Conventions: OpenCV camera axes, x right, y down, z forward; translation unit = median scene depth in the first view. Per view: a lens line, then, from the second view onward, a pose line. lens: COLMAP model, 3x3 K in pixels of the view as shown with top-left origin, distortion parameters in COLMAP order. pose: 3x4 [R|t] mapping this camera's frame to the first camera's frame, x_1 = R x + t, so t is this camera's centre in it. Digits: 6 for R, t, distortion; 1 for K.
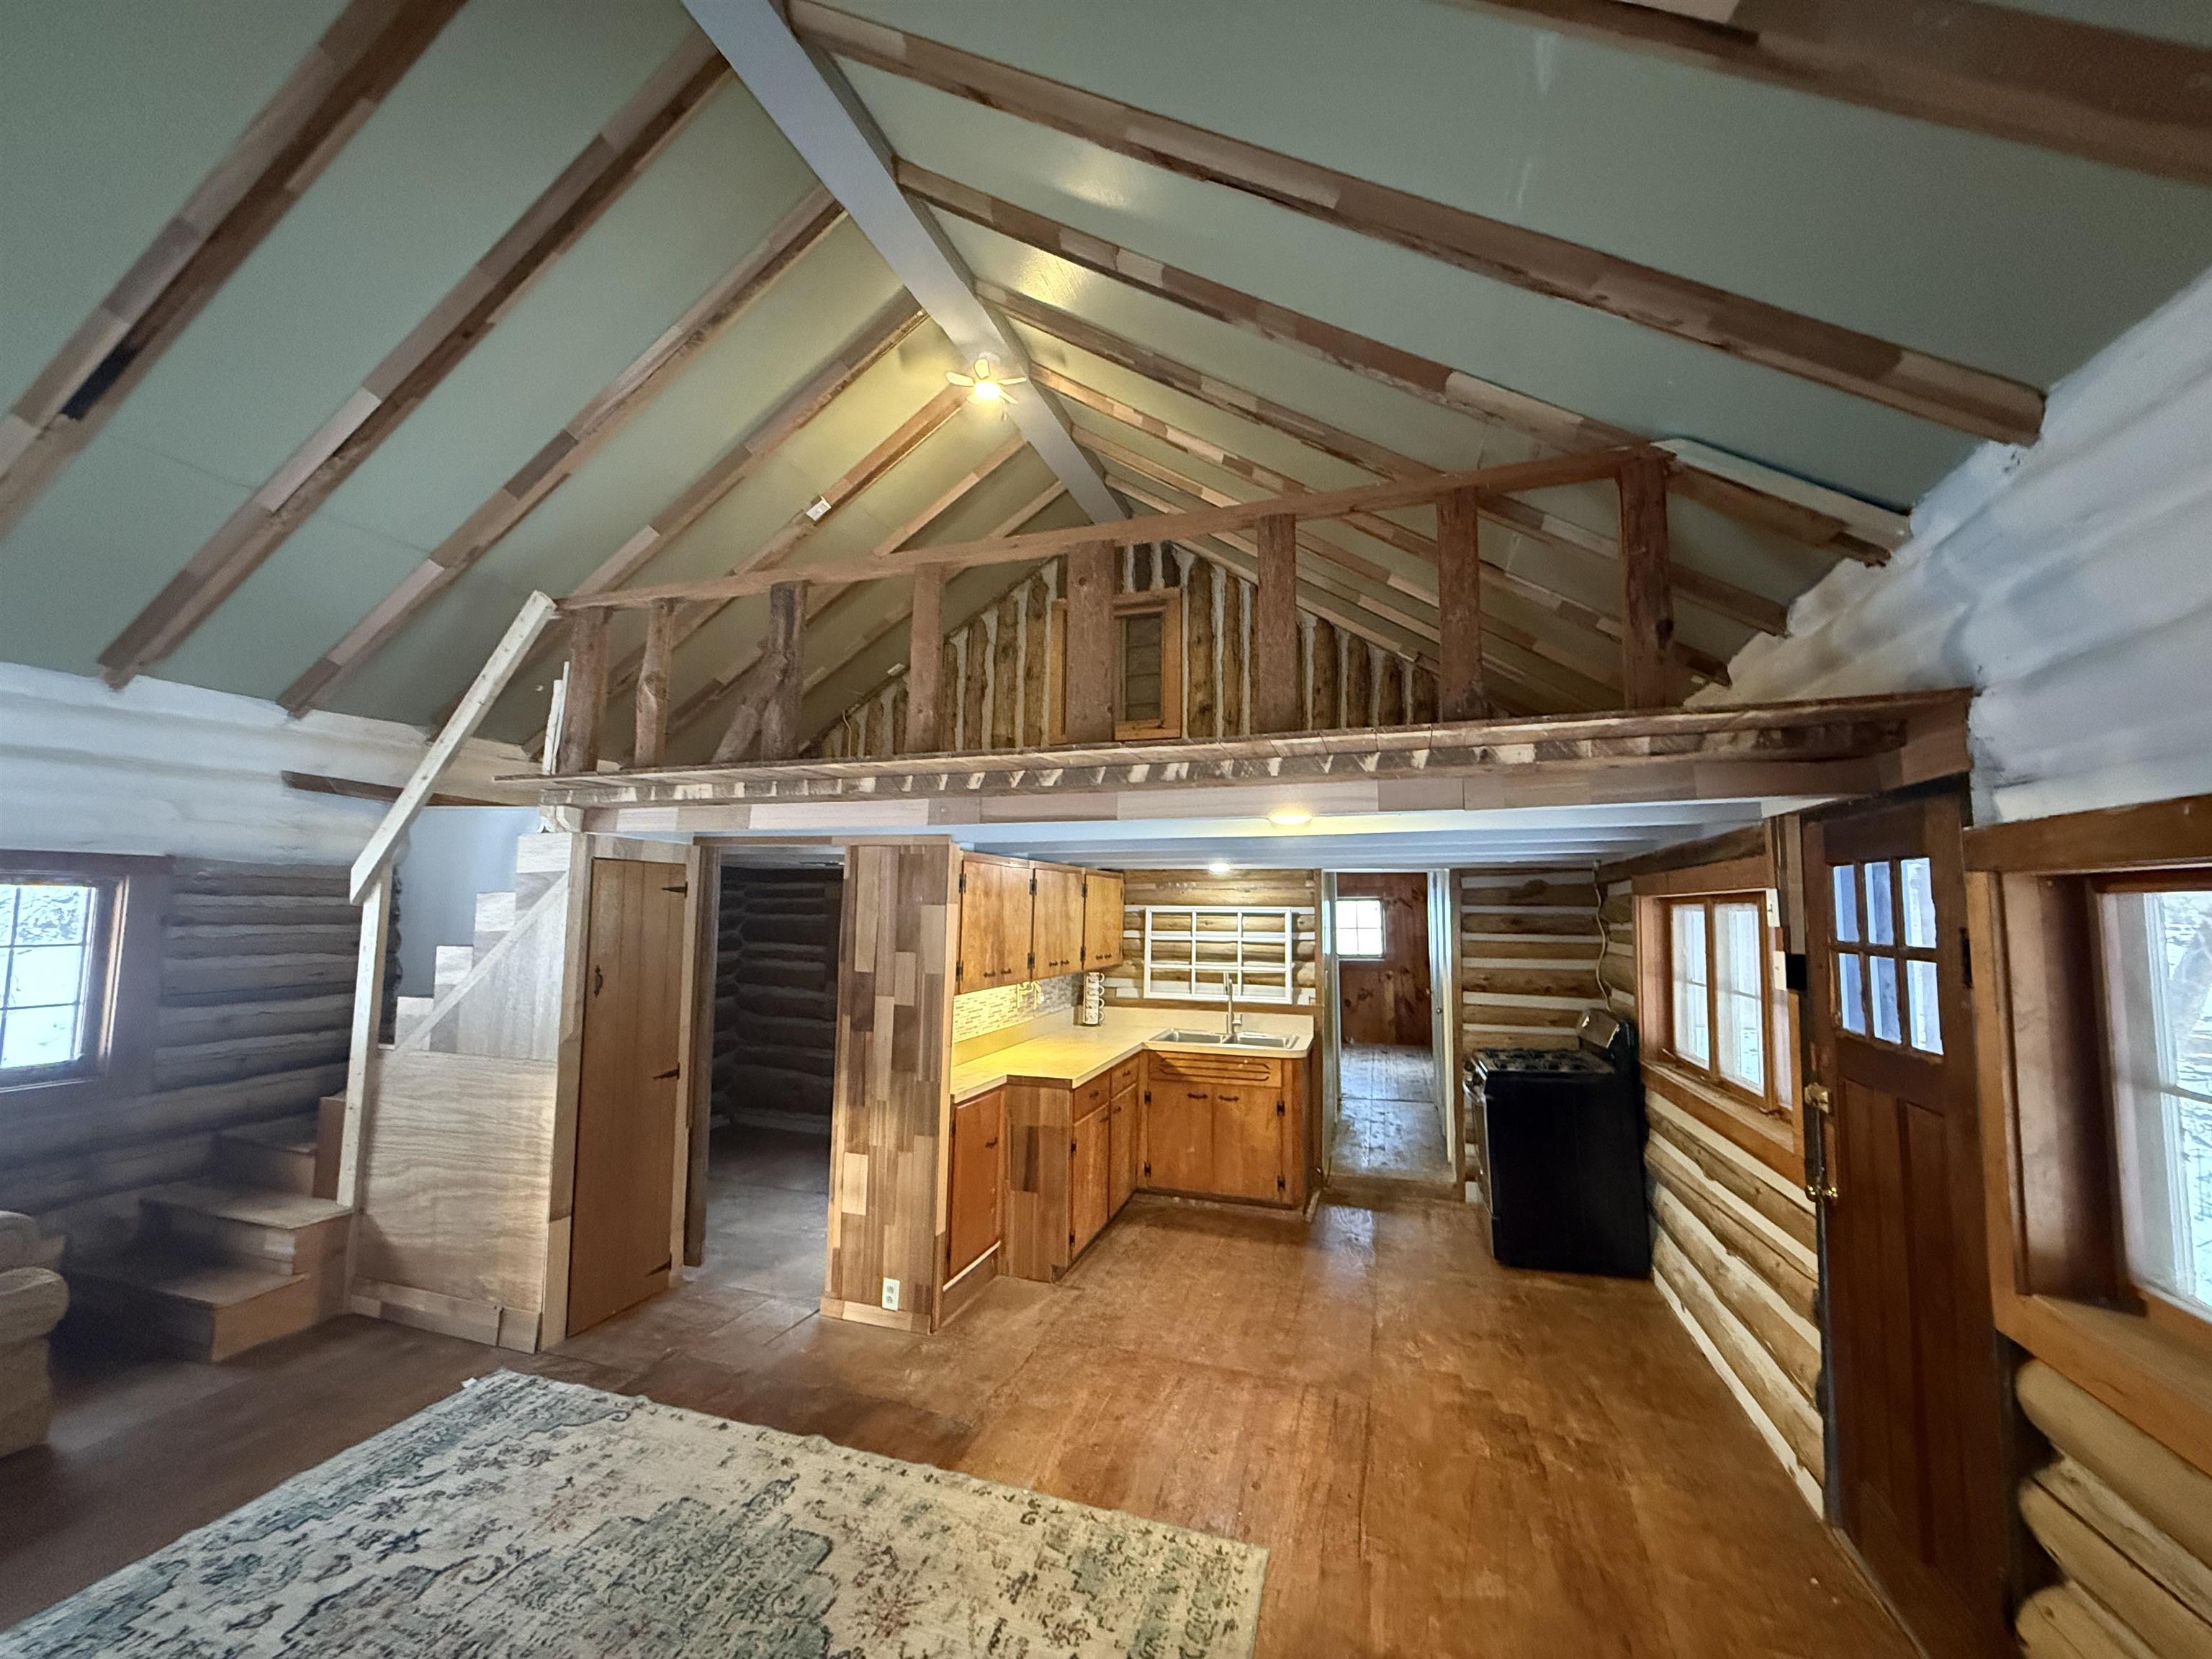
lens RADIAL K [[878.8, 0, 1105.0], [0, 878.8, 829.6], [0, 0, 1]] dist [-0.000115, 0.000047]
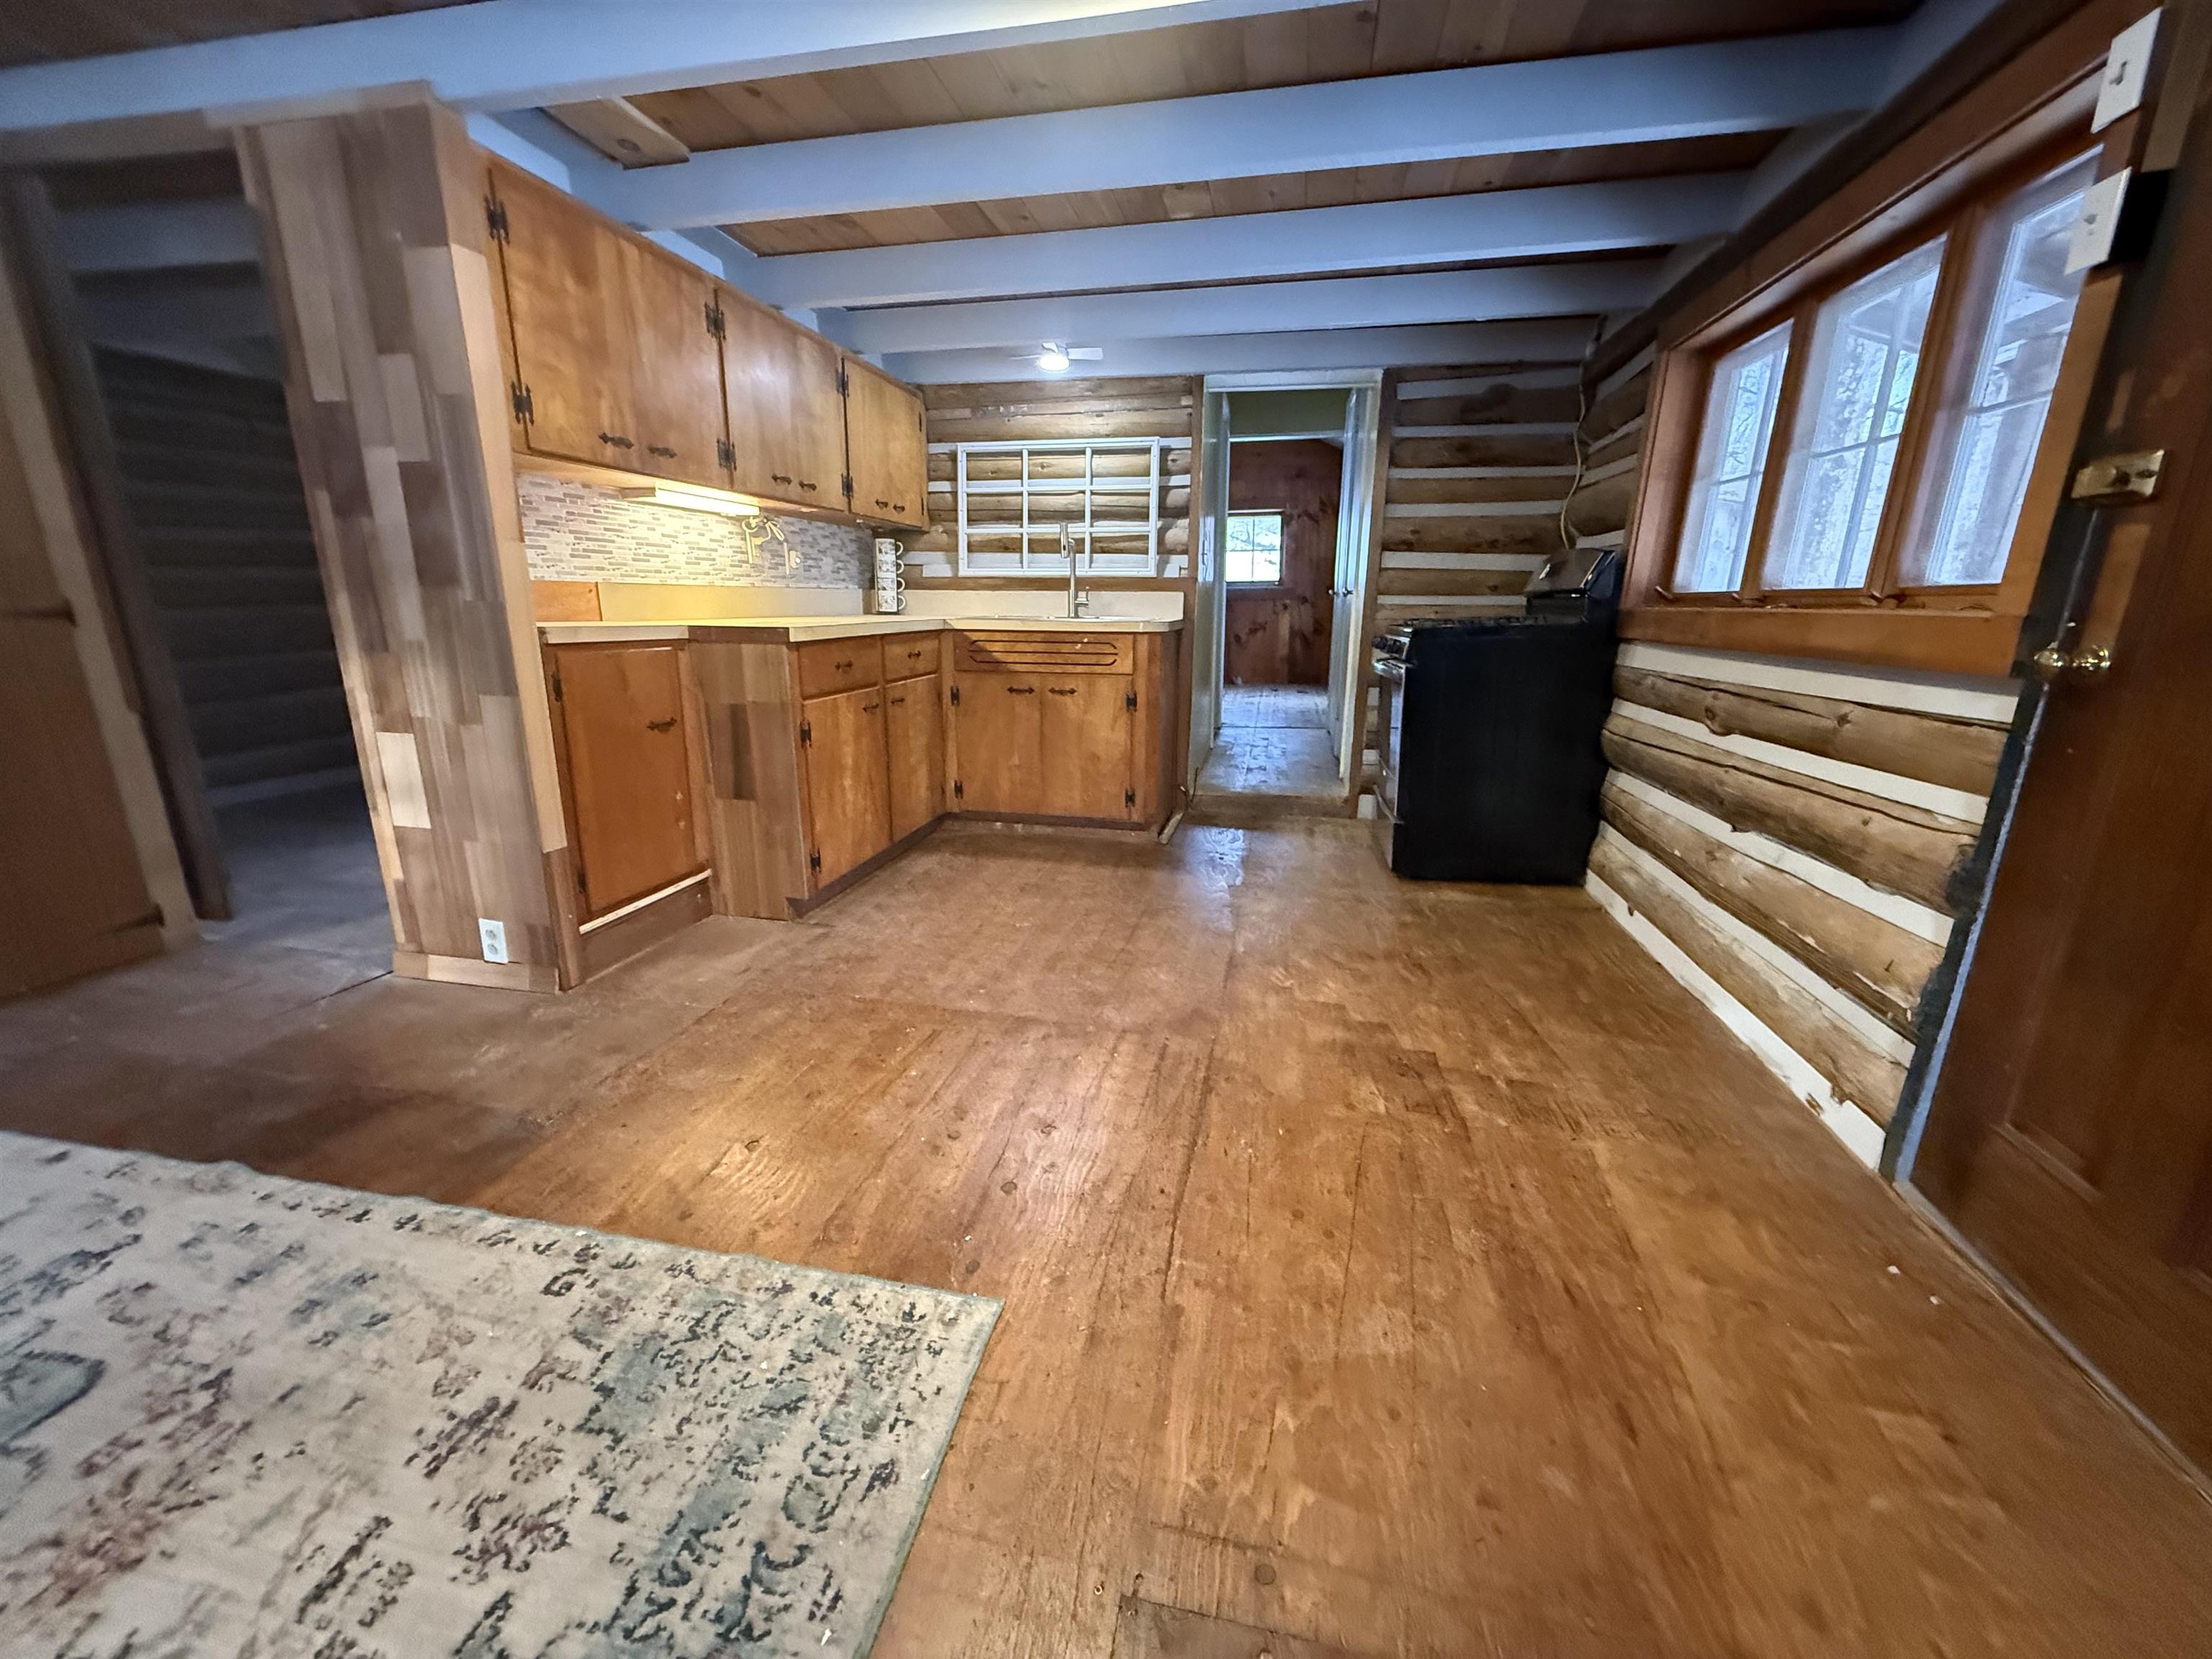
lens RADIAL K [[878.8, 0, 1105.0], [0, 878.8, 831.2], [0, 0, 1]] dist [-0.000115, 0.000047]
pose [[0.993779, -0.032234, 0.106603, 0.117101], [-0.006003, 0.940304, 0.340282, 0.206231], [-0.111208, -0.338805, 0.934261, 0.336756]]
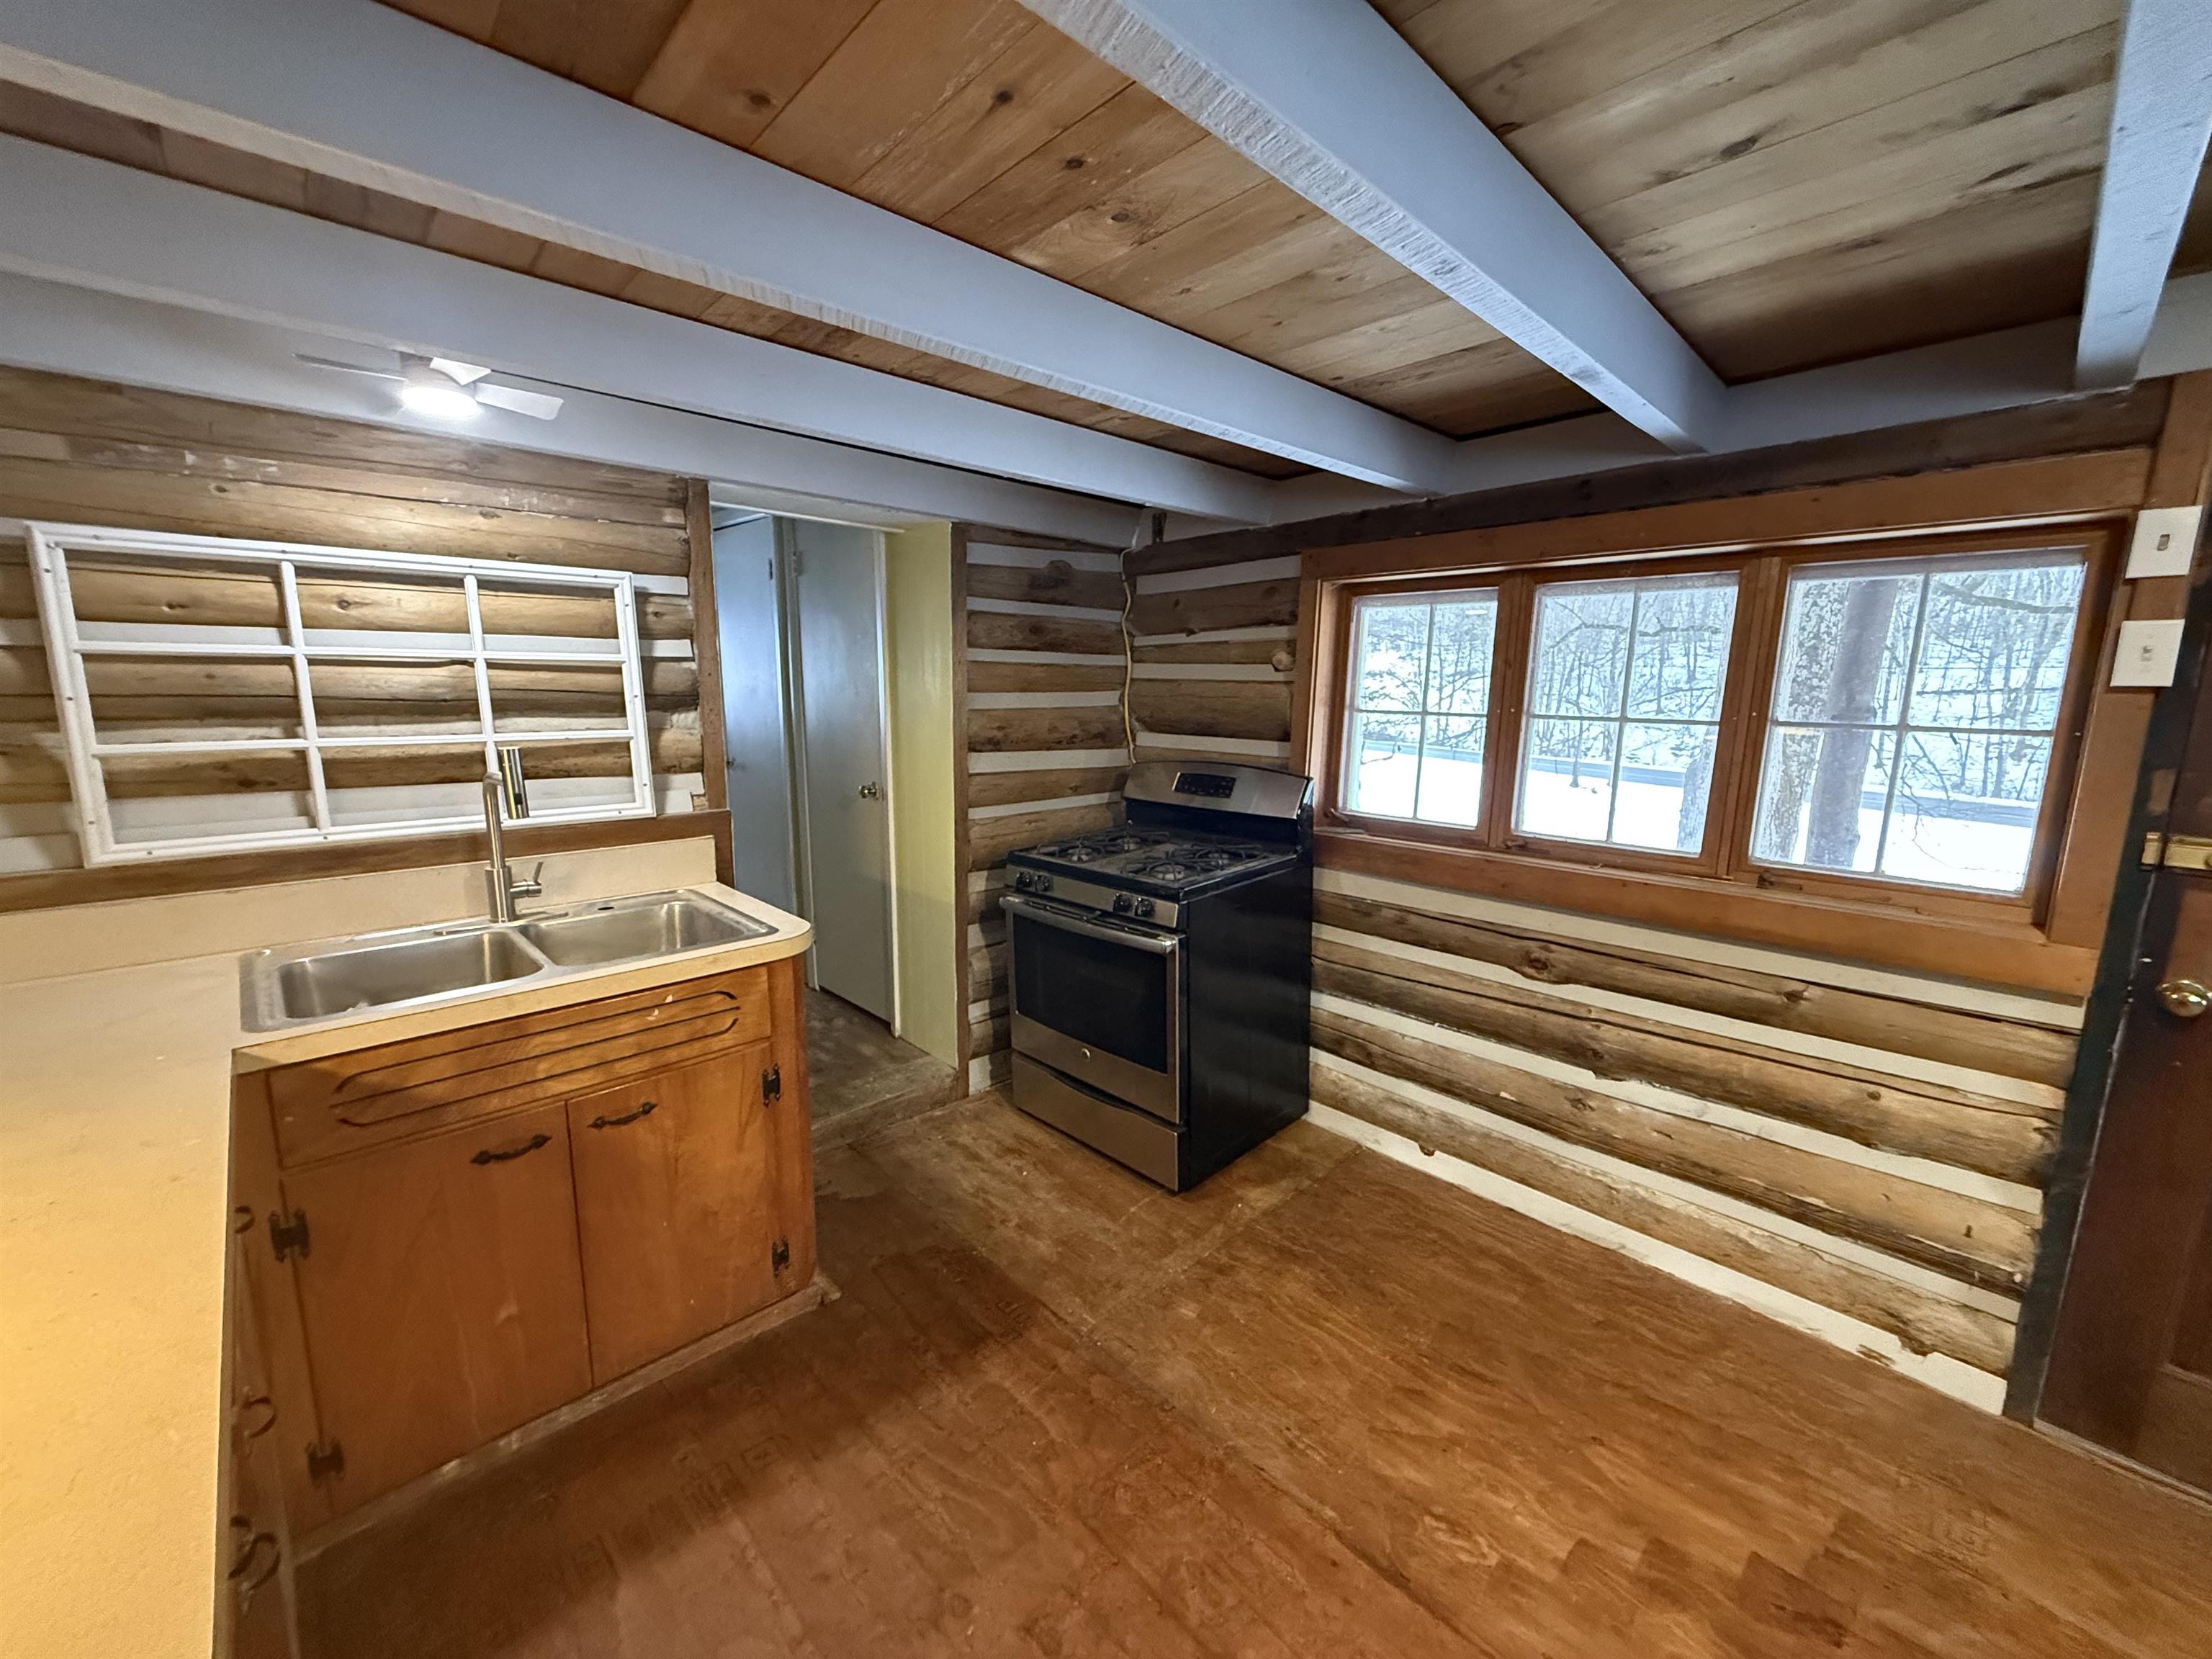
lens RADIAL K [[878.8, 0, 1102.3], [0, 878.8, 829.6], [0, 0, 1]] dist [-0.000115, 0.000047]
pose [[0.476969, -0.150710, 0.865902, -0.058850], [-0.084832, 0.972695, 0.216026, 0.137484], [-0.874817, -0.176494, 0.451160, 0.880108]]
